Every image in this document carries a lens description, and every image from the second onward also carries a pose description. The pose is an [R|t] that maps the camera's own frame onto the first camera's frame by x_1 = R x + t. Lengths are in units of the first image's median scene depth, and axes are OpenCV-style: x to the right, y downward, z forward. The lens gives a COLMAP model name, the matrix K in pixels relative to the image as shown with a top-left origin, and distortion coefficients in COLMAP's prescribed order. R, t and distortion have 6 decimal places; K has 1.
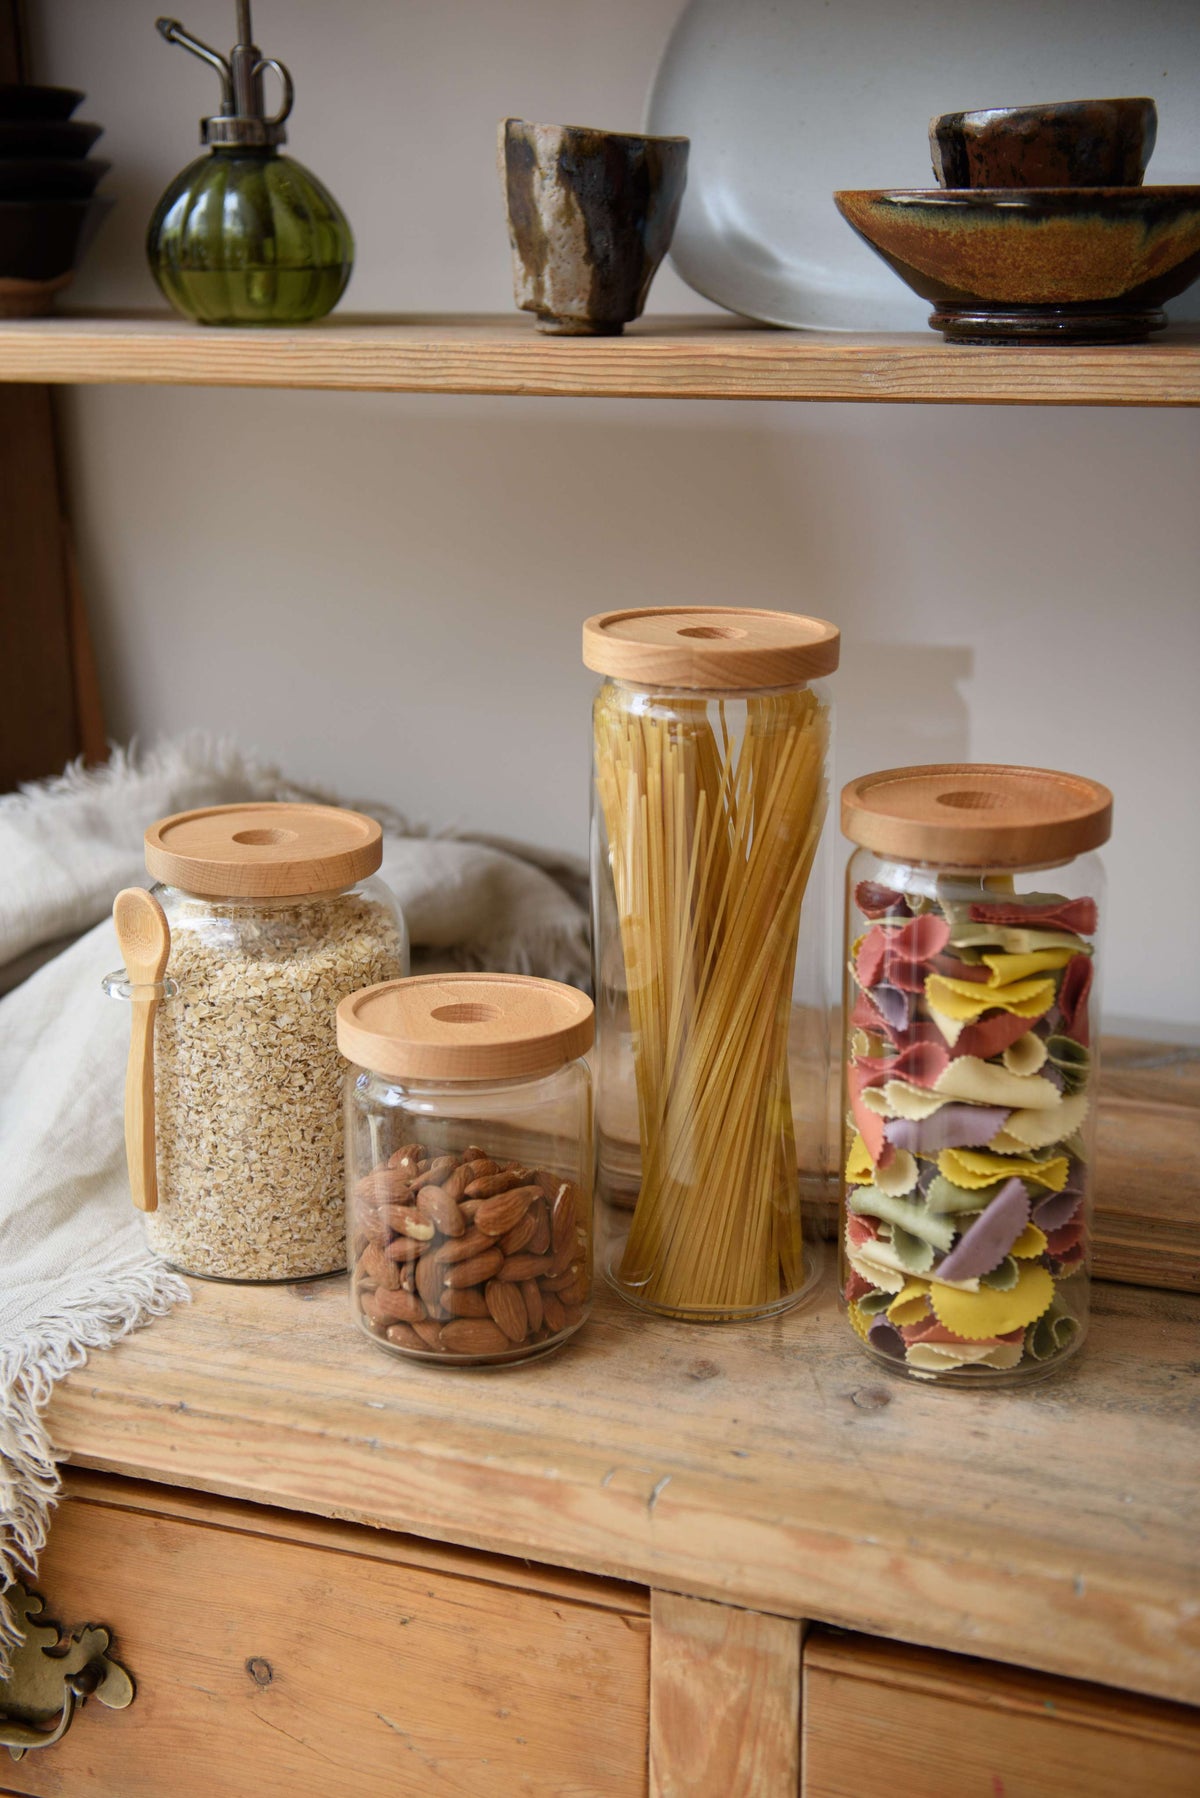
lens RADIAL K [[2568.3, 0, 600.0], [0, 2568.3, 899.0], [0, 0, 1]] dist [0.138801, 0.000611]
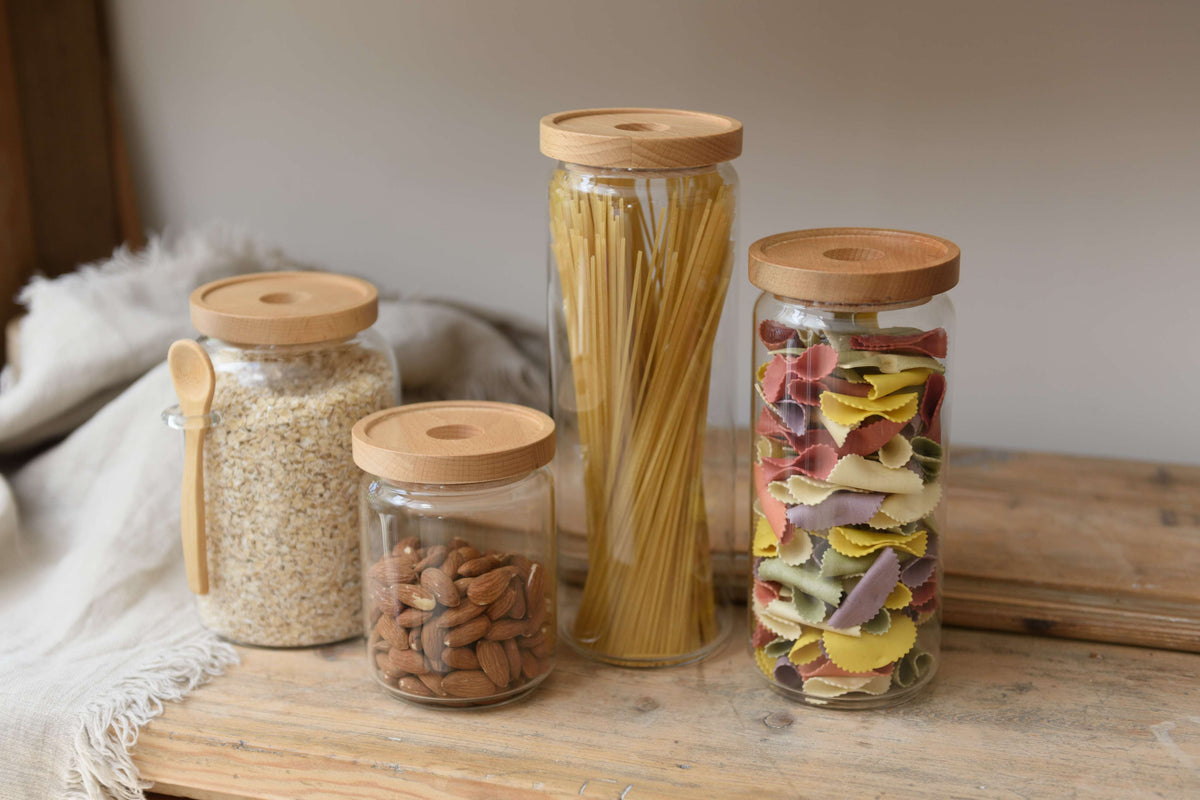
lens RADIAL K [[1920.8, 0, 593.7], [0, 1920.8, 451.7], [0, 0, 1]] dist [0.006936, -0.037307]
pose [[0.997807, -0.024327, 0.061558, -0.041486], [0.021641, 0.998800, 0.043929, 0.013926], [-0.062553, -0.042501, 0.997136, 0.051473]]
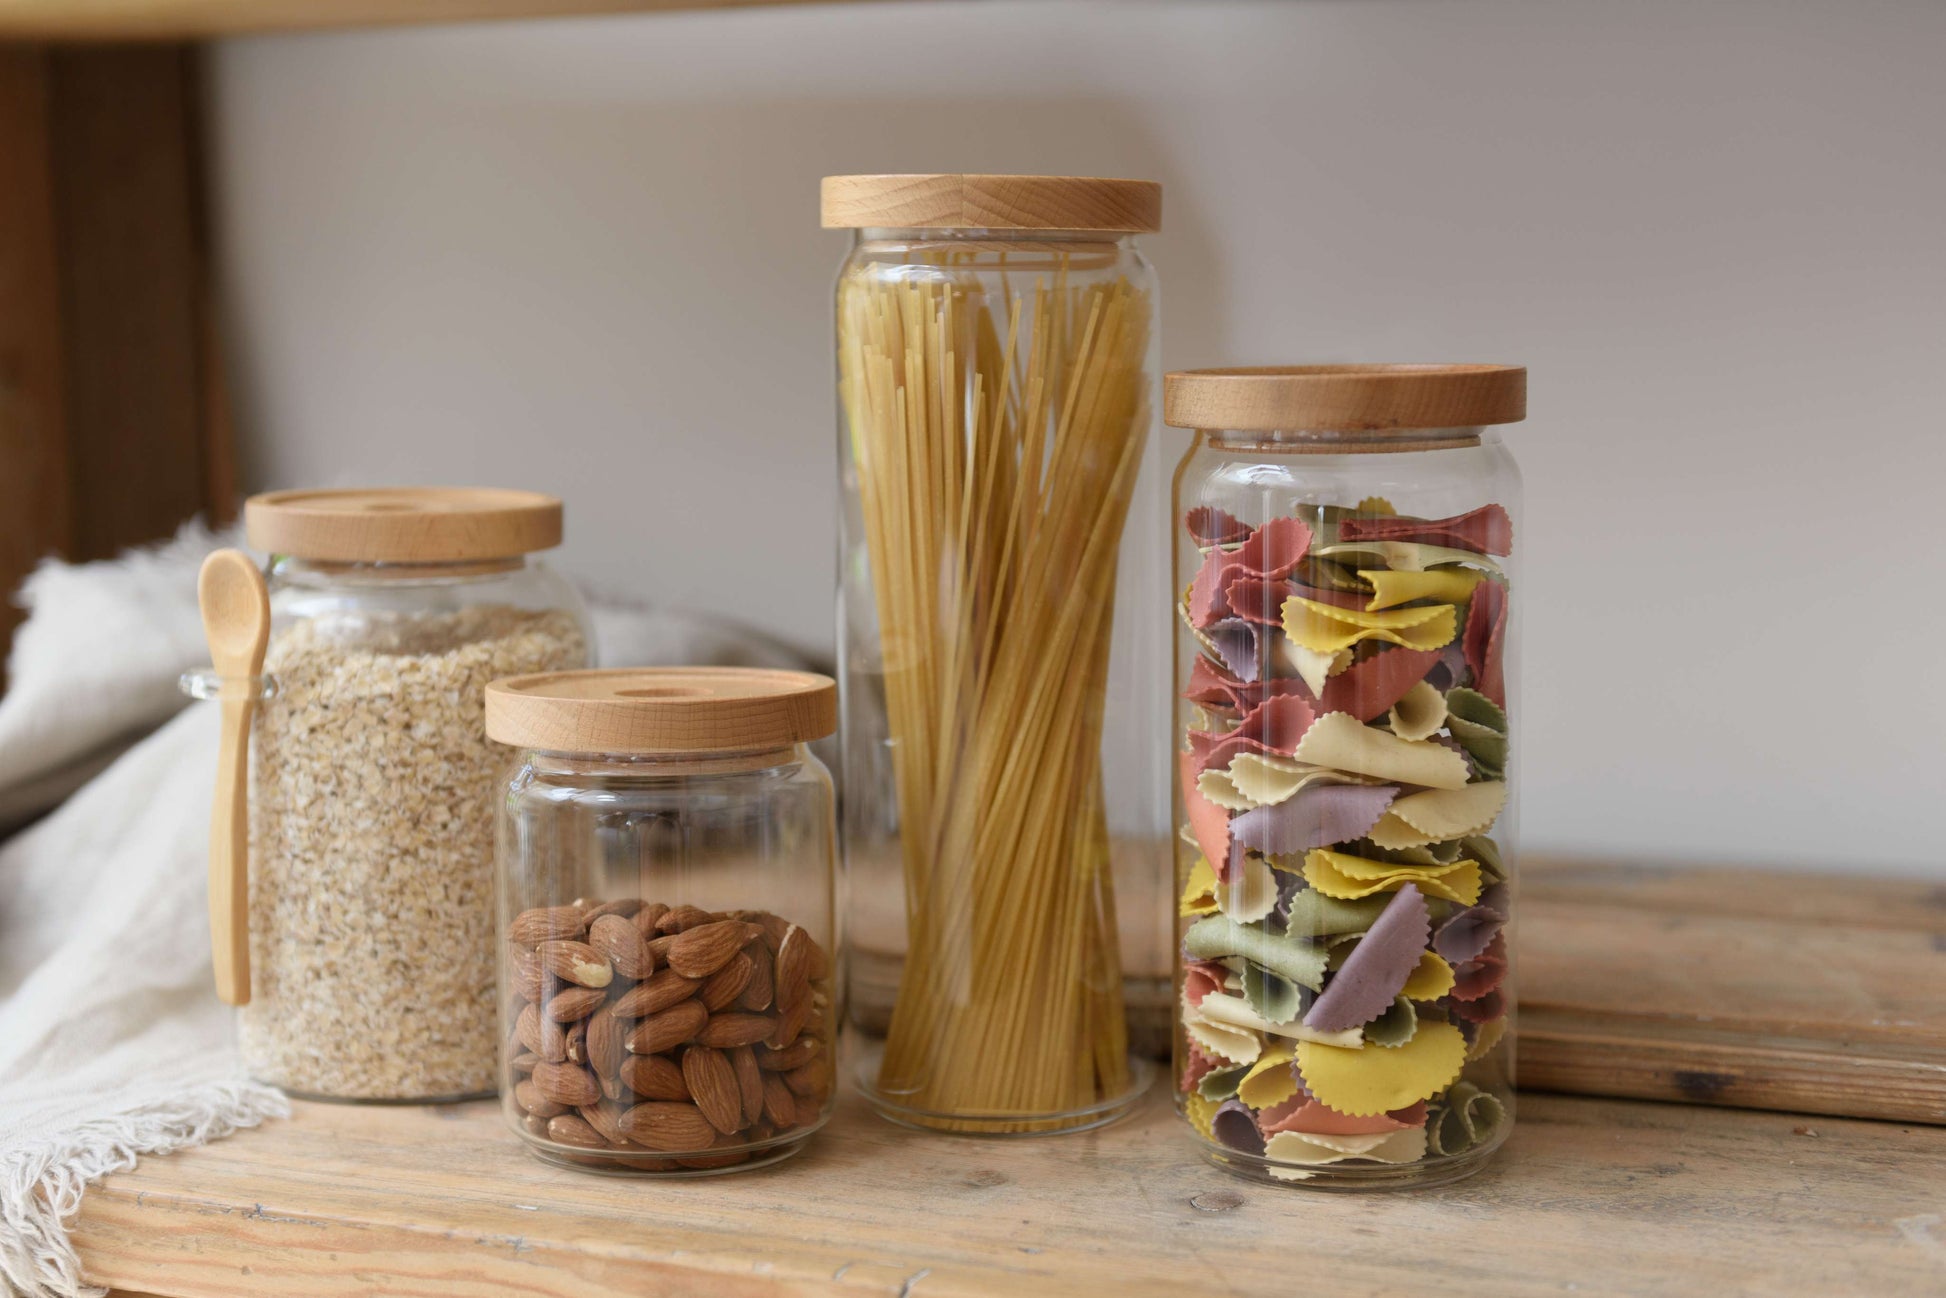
lens RADIAL K [[3071.5, 0, 945.7], [0, 3071.5, 654.0], [0, 0, 1]] dist [-0.017042, 0.079216]
pose [[0.999994, -0.002531, 0.002162, 0.026958], [0.002827, 0.988658, -0.150161, 0.163795], [-0.001758, 0.150166, 0.988659, 0.127344]]
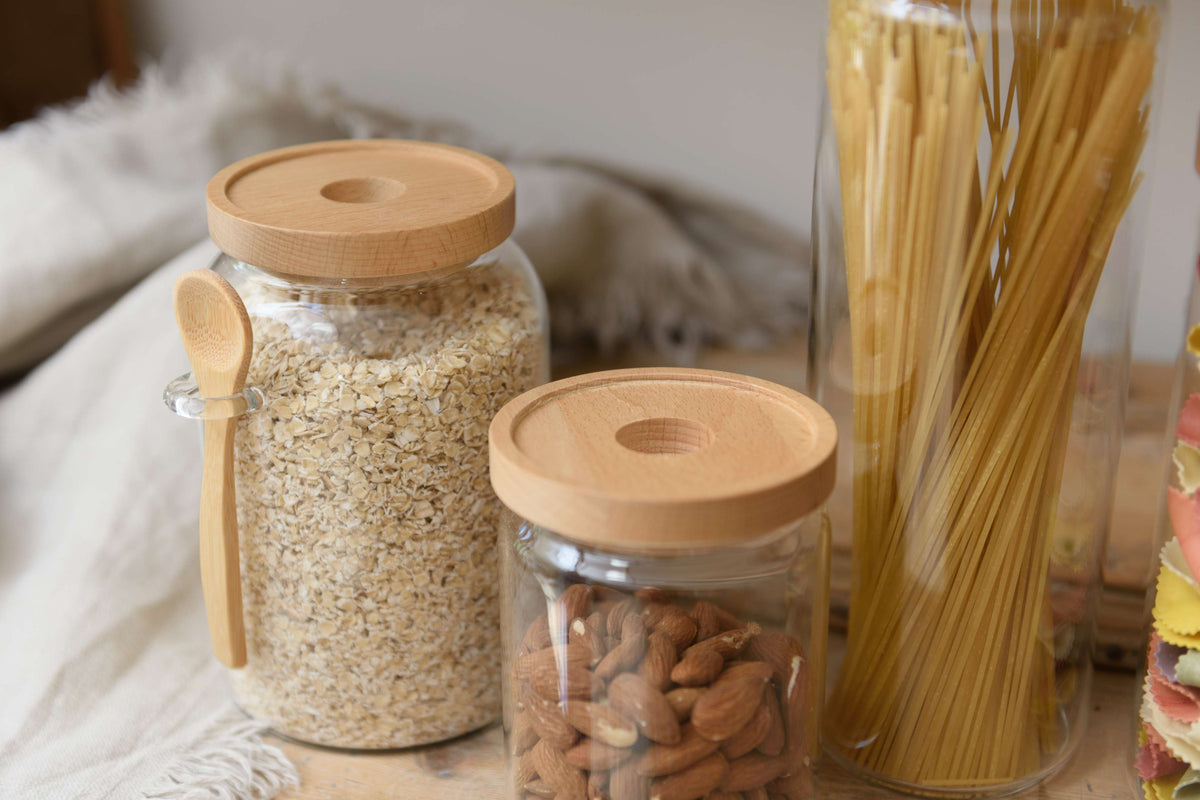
lens RADIAL K [[1920.8, 0, 593.7], [0, 1920.8, 451.7], [0, 0, 1]] dist [0.006936, -0.037307]
pose [[0.998355, -0.028312, 0.049859, -0.098503], [0.020157, 0.987385, 0.157052, -0.037995], [-0.053677, -0.155788, 0.986331, 0.449321]]
